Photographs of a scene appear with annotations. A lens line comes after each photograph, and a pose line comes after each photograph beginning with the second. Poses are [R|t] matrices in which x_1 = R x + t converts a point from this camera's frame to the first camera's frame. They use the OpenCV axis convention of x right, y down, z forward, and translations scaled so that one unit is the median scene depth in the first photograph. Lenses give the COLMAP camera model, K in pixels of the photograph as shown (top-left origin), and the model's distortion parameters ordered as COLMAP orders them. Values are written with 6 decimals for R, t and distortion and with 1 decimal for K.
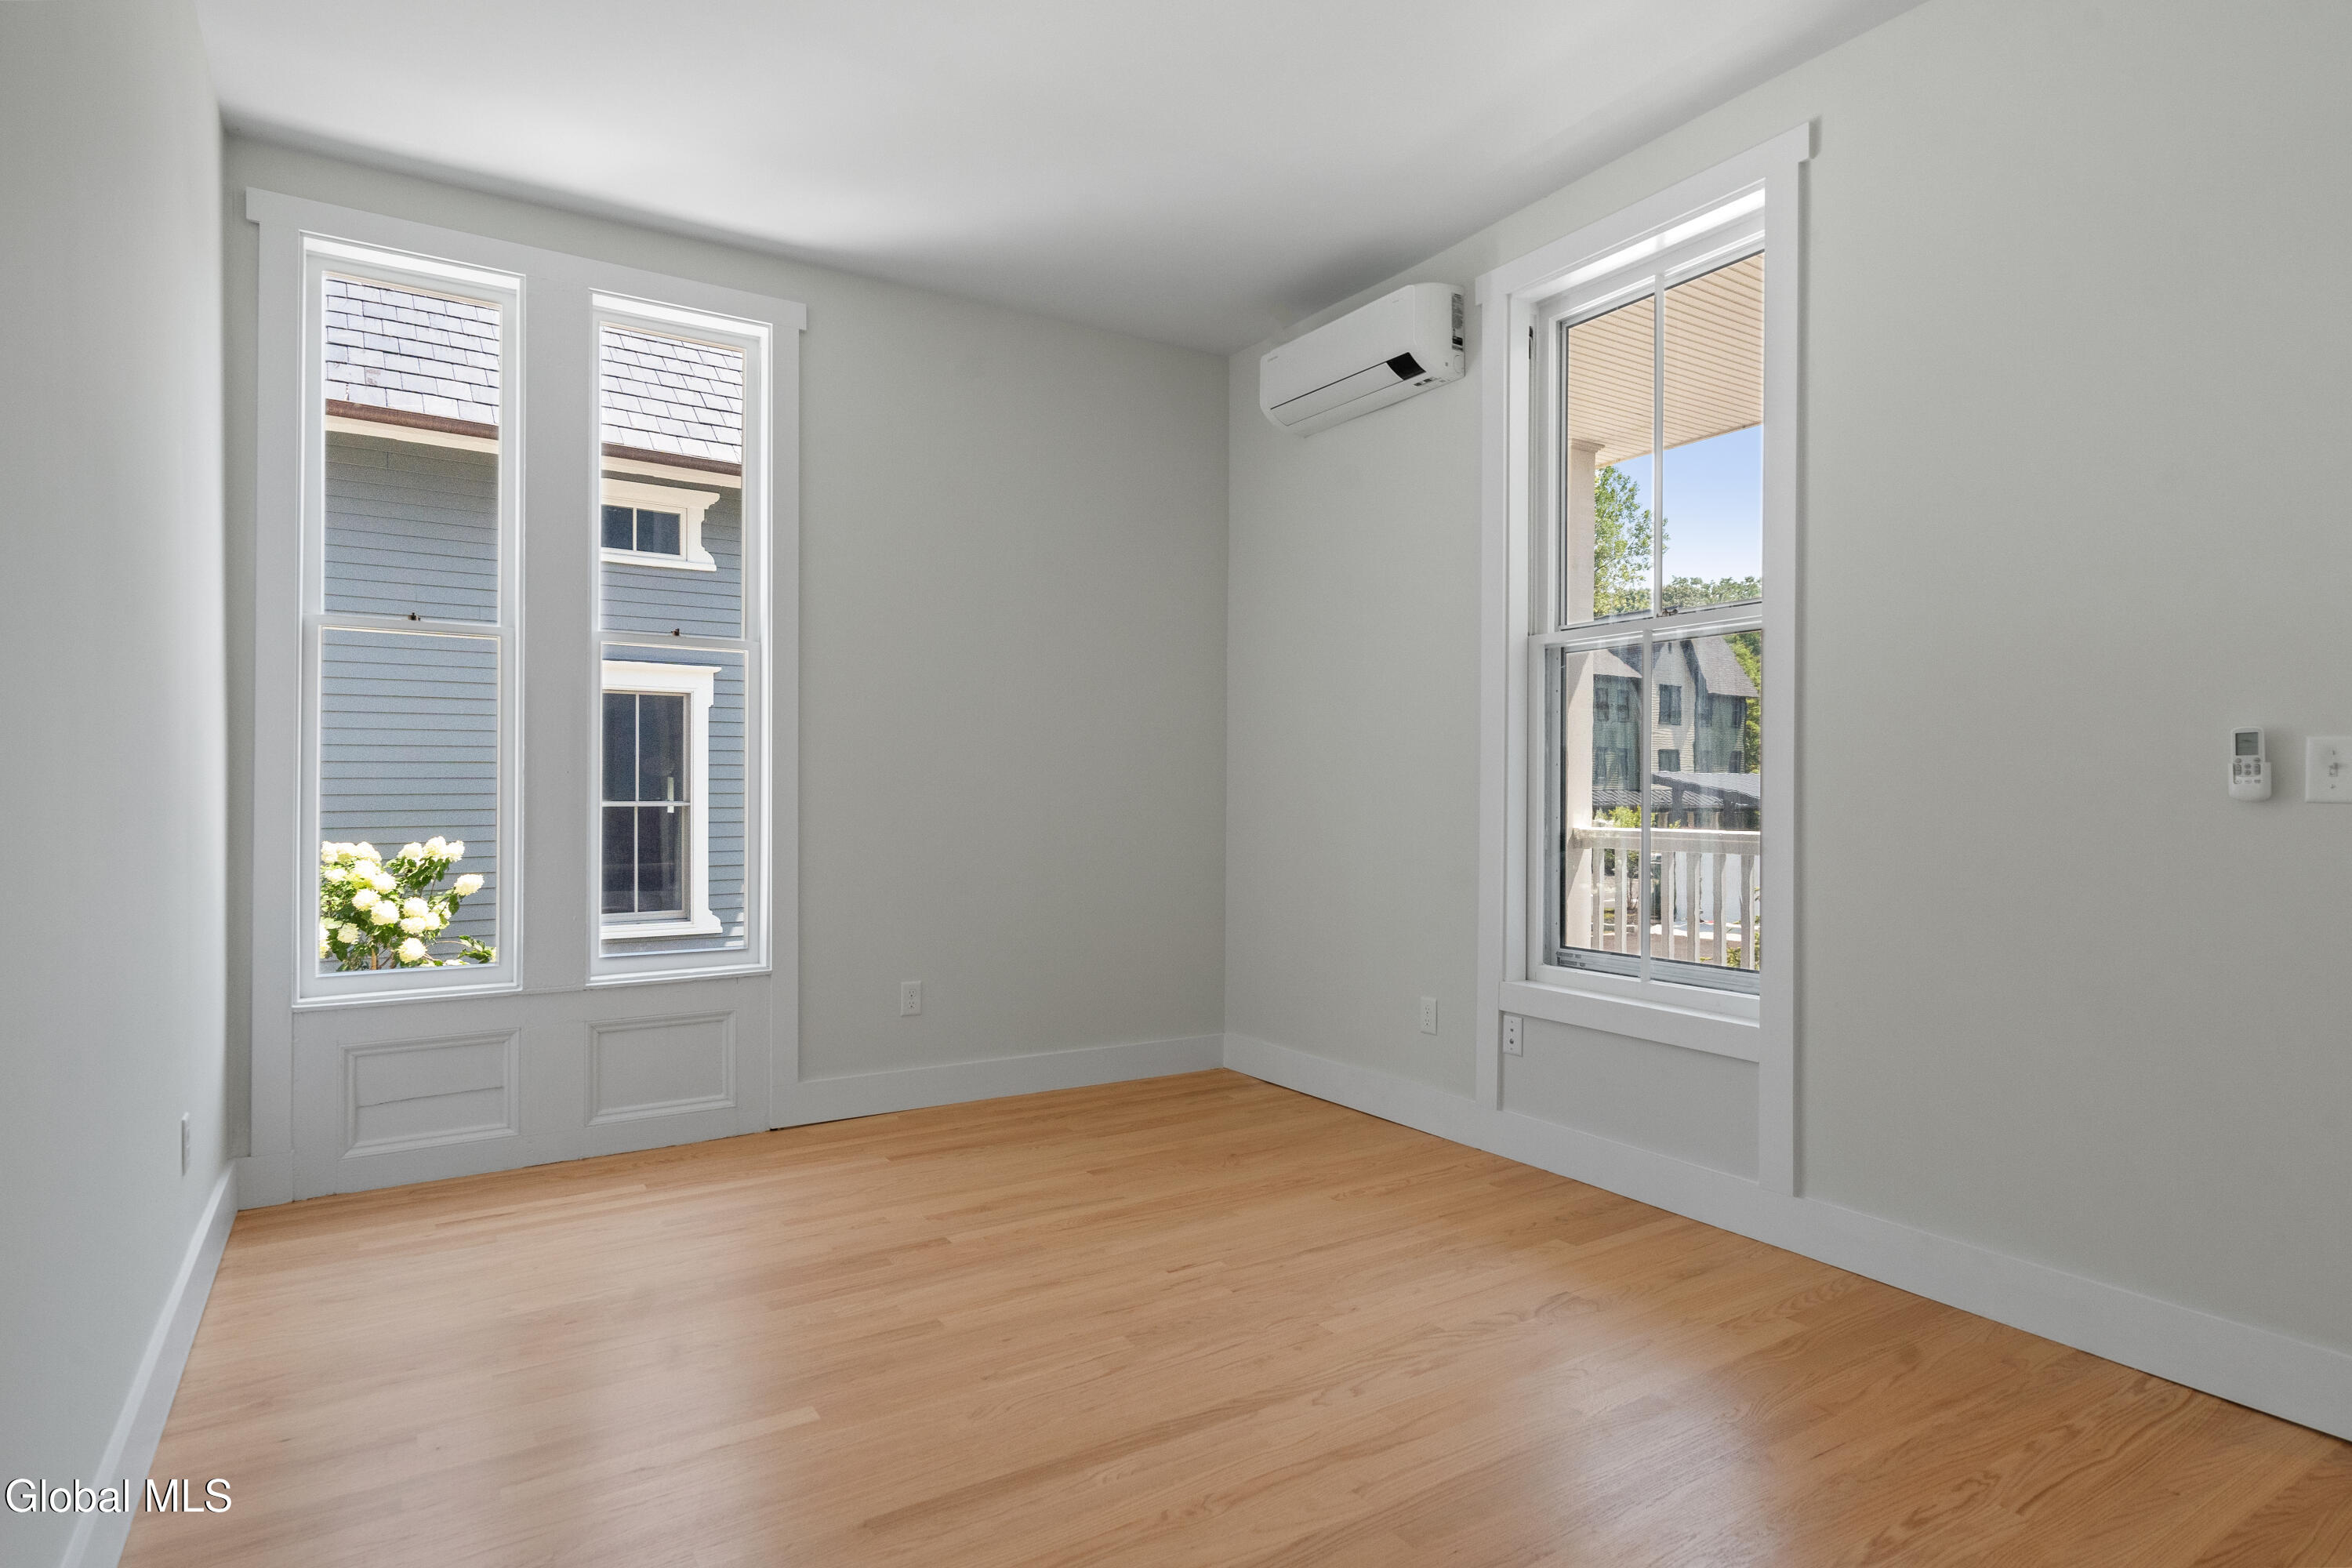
lens RADIAL K [[1234.8, 0, 1163.7], [0, 1234.8, 794.8], [0, 0, 1]] dist [-0.005055, 0.000003]
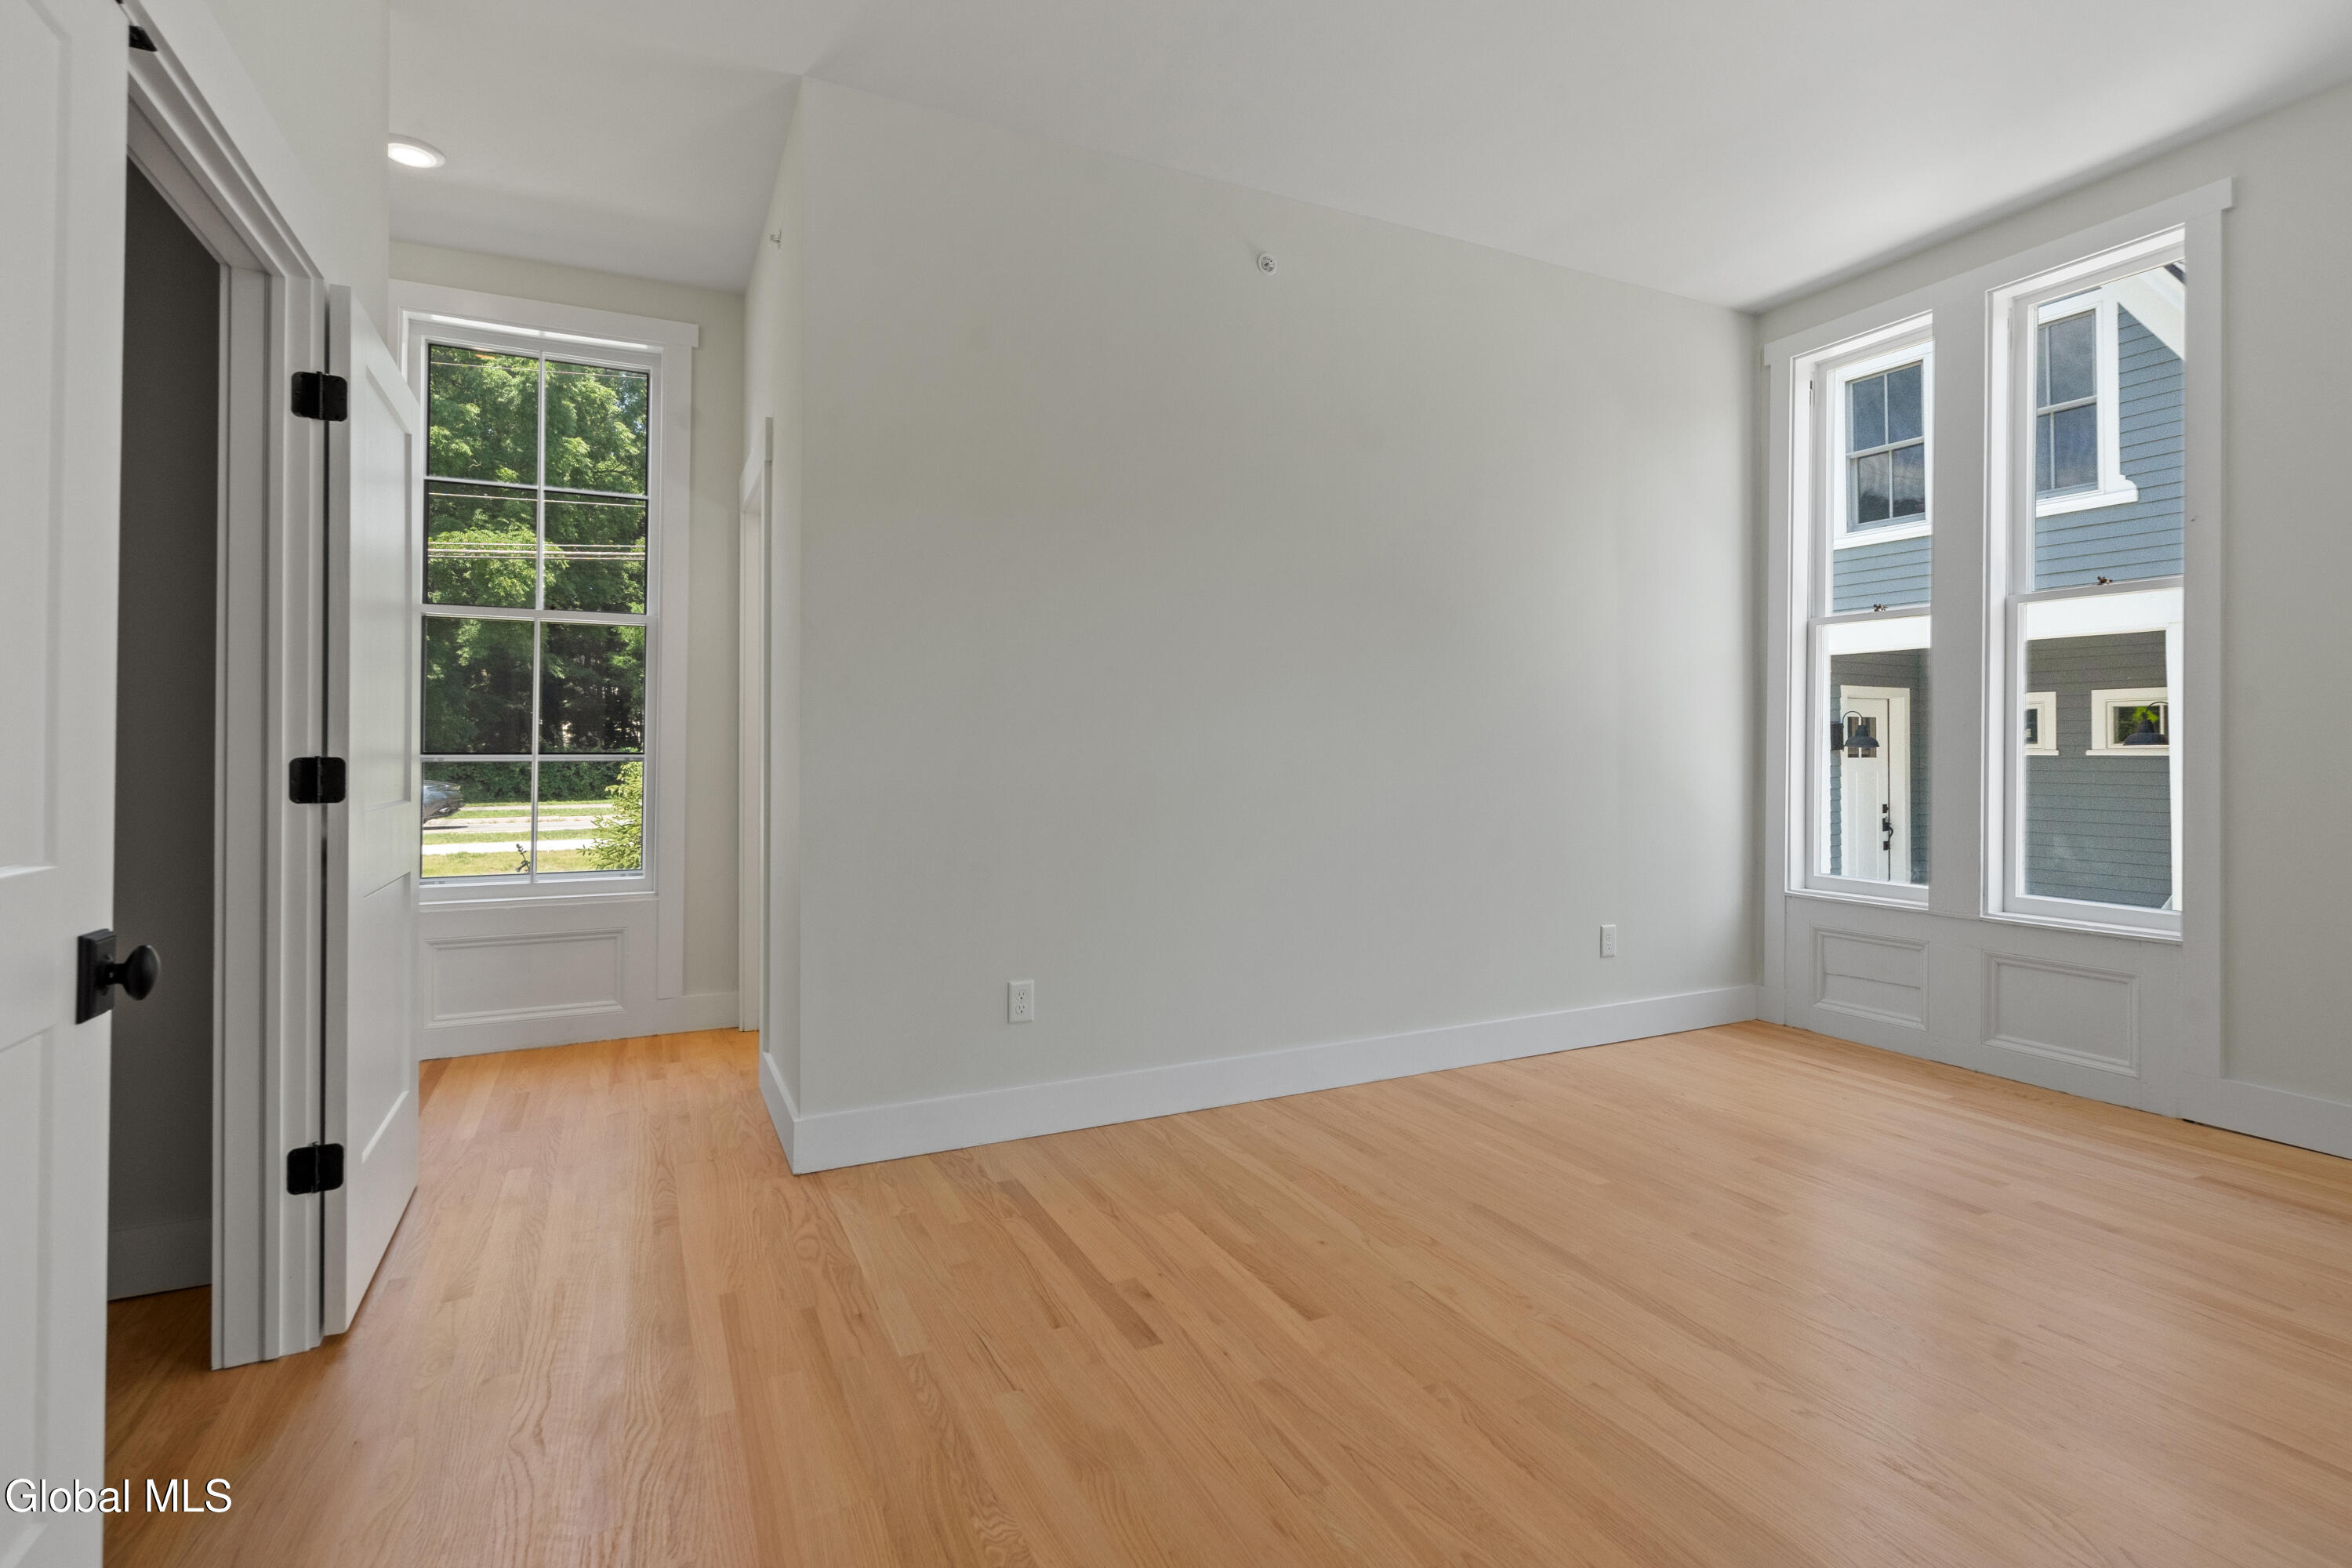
lens RADIAL K [[1116.9, 0, 1167.4], [0, 1116.9, 734.2], [0, 0, 1]] dist [0.005599, 0.000646]
pose [[-0.124357, -0.010826, -0.992179, 0.702156], [0.003689, 0.999929, -0.011373, -0.002852], [0.992231, -0.005075, -0.124308, 0.438129]]
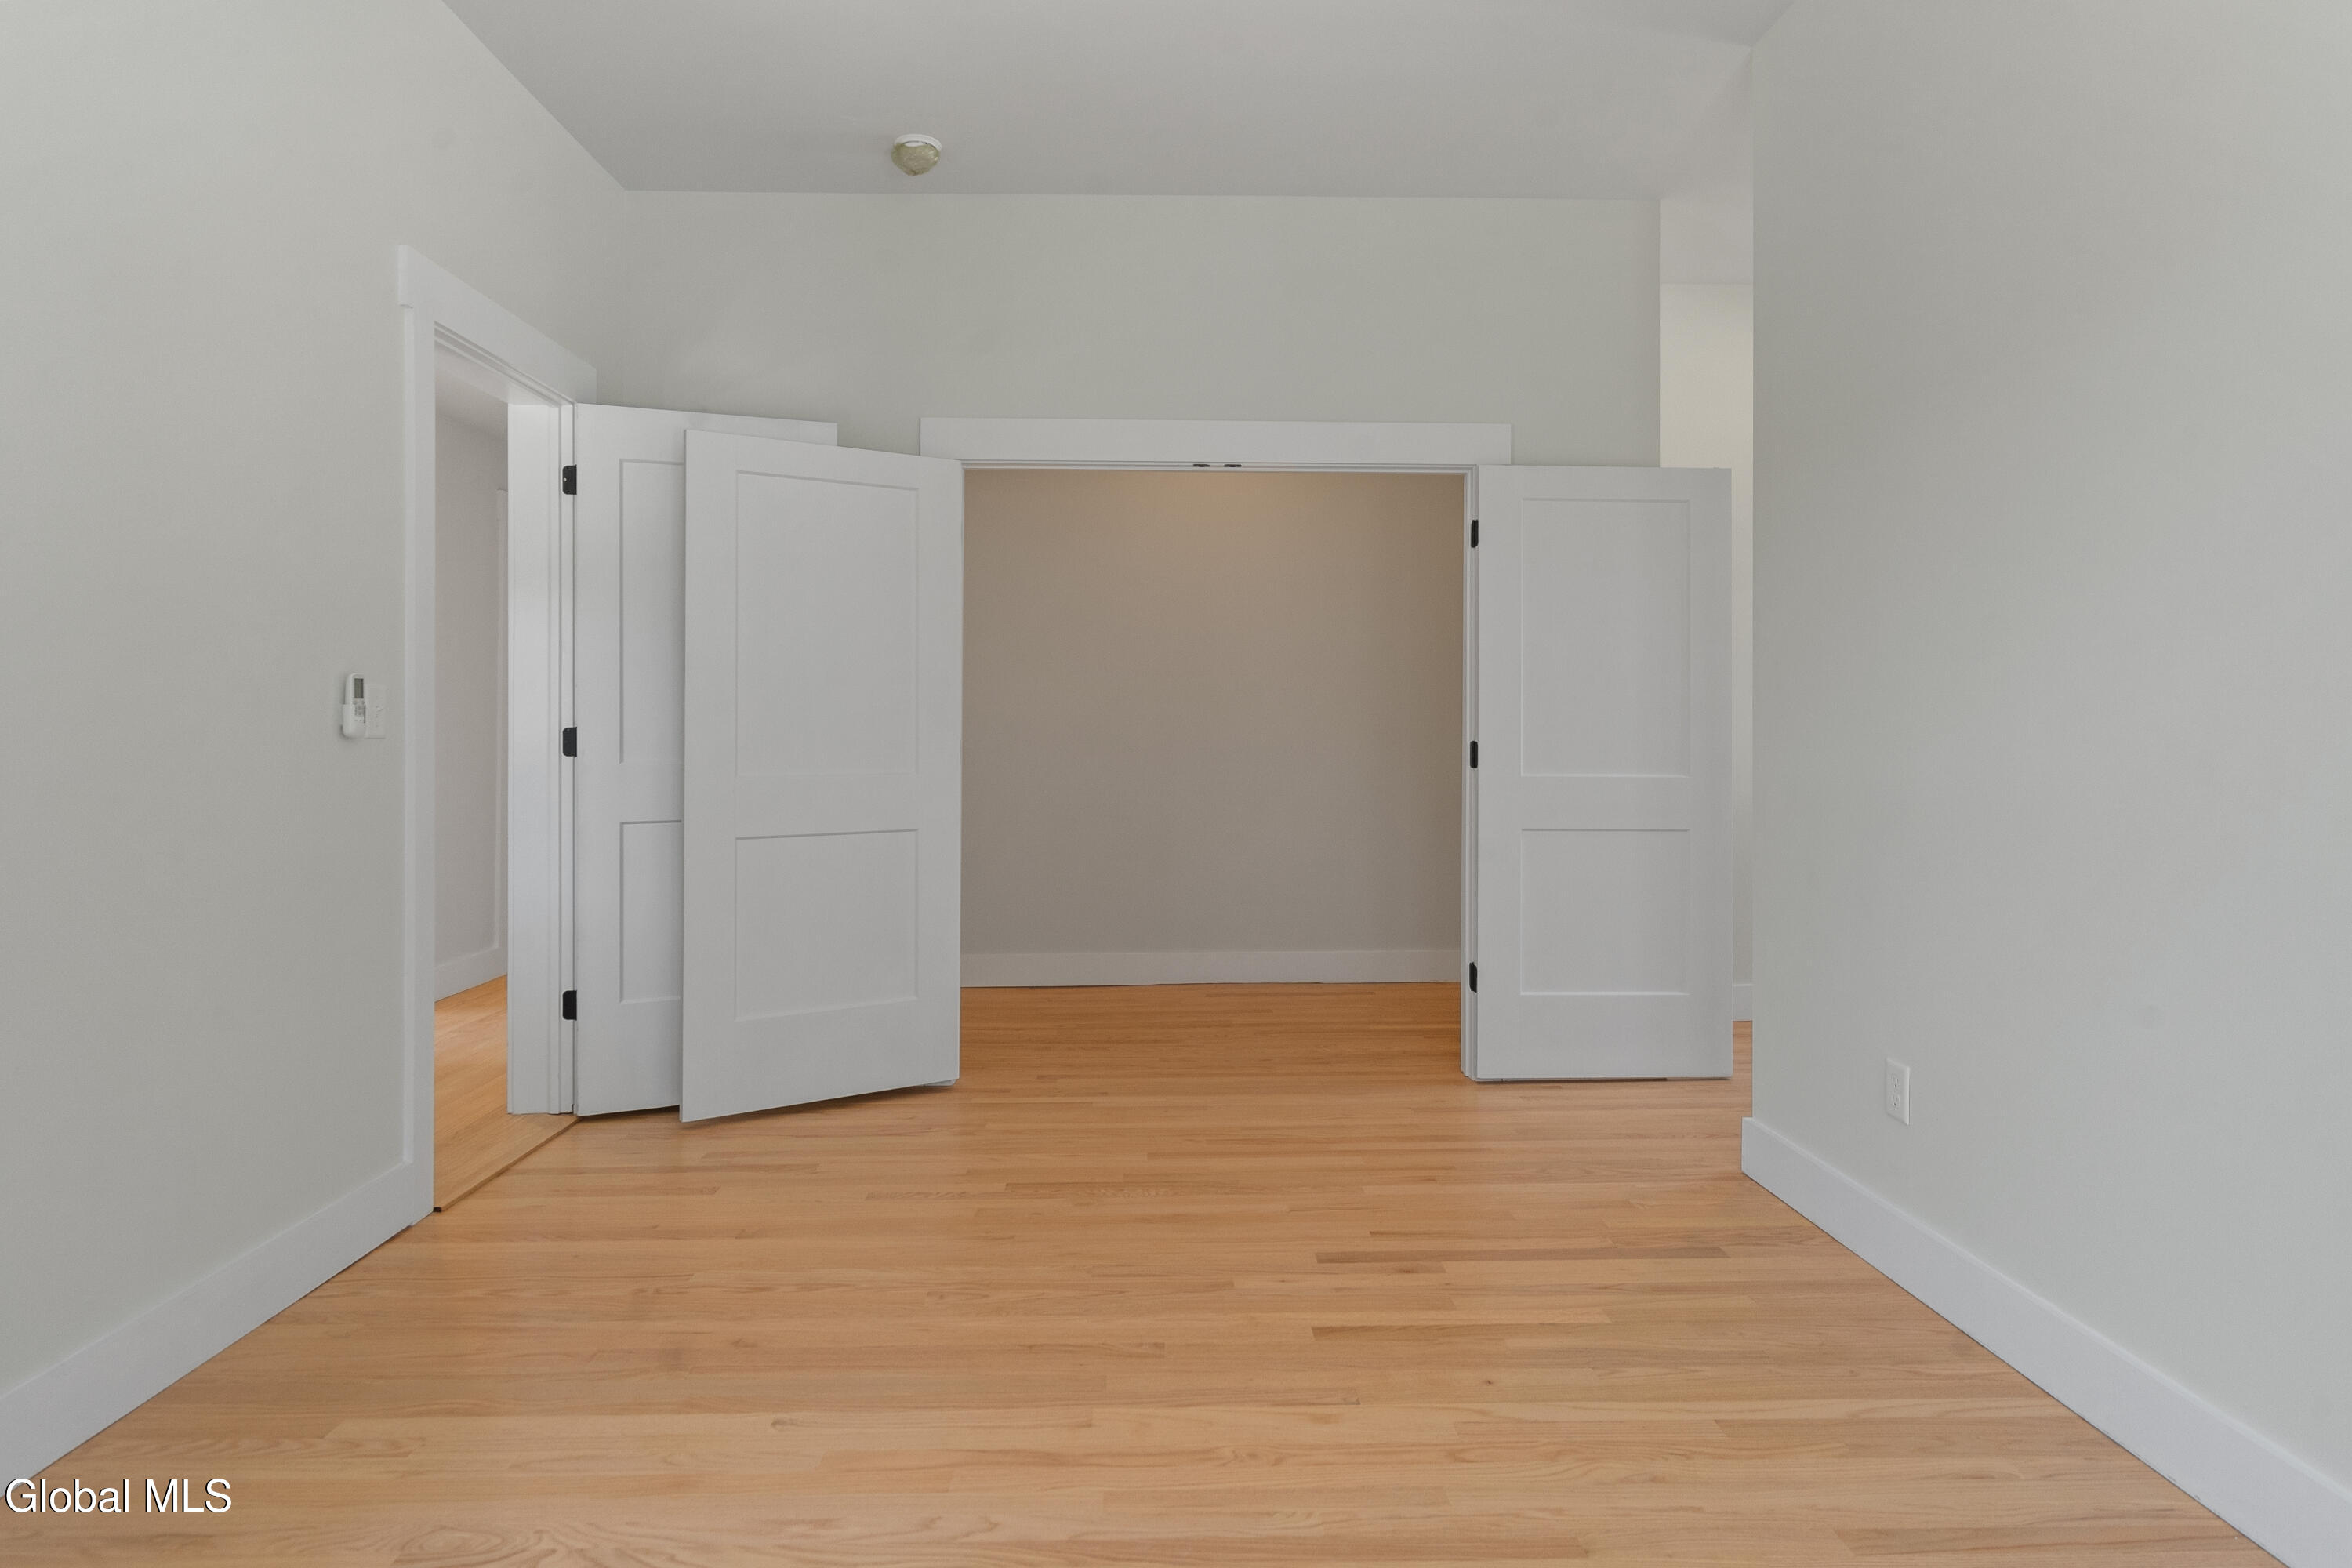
lens RADIAL K [[1234.8, 0, 1185.8], [0, 1234.8, 771.8], [0, 0, 1]] dist [-0.005055, 0.000003]
pose [[-0.865294, -0.020576, 0.500843, -0.238612], [-0.006054, 0.999513, 0.030602, -0.001065], [-0.501229, 0.023448, -0.864997, 1.065684]]
